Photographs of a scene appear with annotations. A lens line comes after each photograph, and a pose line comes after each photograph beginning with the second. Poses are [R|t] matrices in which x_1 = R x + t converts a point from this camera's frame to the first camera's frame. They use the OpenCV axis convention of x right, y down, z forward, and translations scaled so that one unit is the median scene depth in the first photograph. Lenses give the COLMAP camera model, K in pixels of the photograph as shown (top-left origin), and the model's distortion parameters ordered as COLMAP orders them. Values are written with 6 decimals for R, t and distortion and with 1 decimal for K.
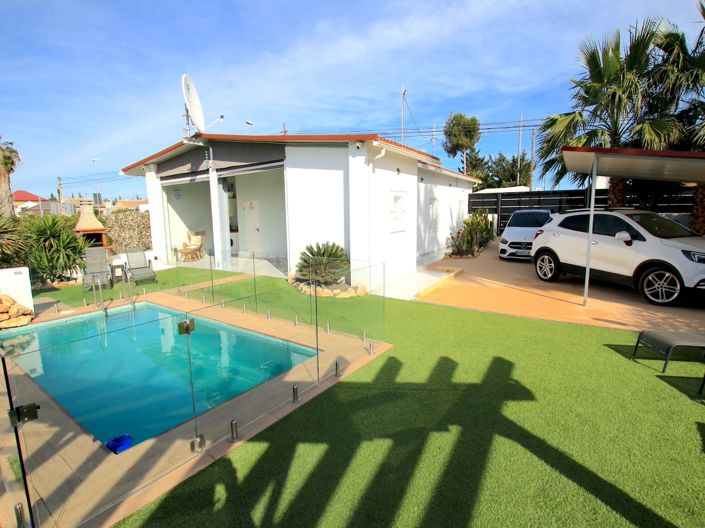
lens RADIAL K [[324.4, 0, 352.5], [0, 324.4, 264.0], [0, 0, 1]] dist [-0.000373, 0.000123]
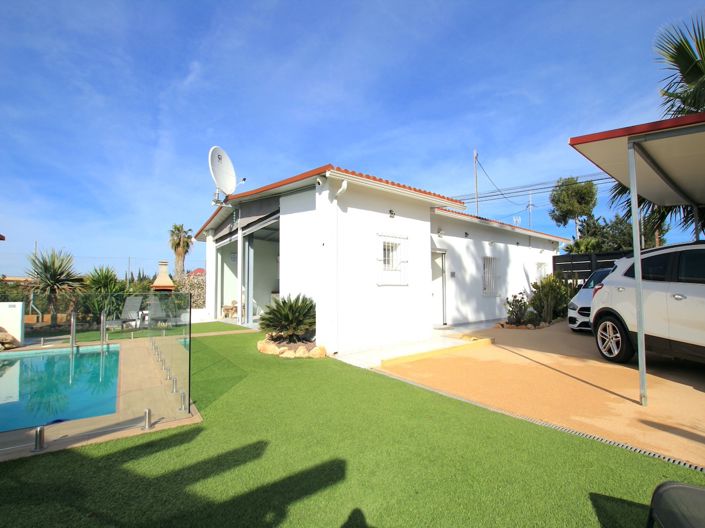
lens RADIAL K [[314.9, 0, 351.7], [0, 314.9, 280.9], [0, 0, 1]] dist [0.001202, -0.000099]
pose [[0.945455, 0.006402, -0.325691, 0.279795], [-0.064162, 0.983881, -0.166917, 0.029521], [0.319372, 0.178709, 0.930626, 0.204109]]
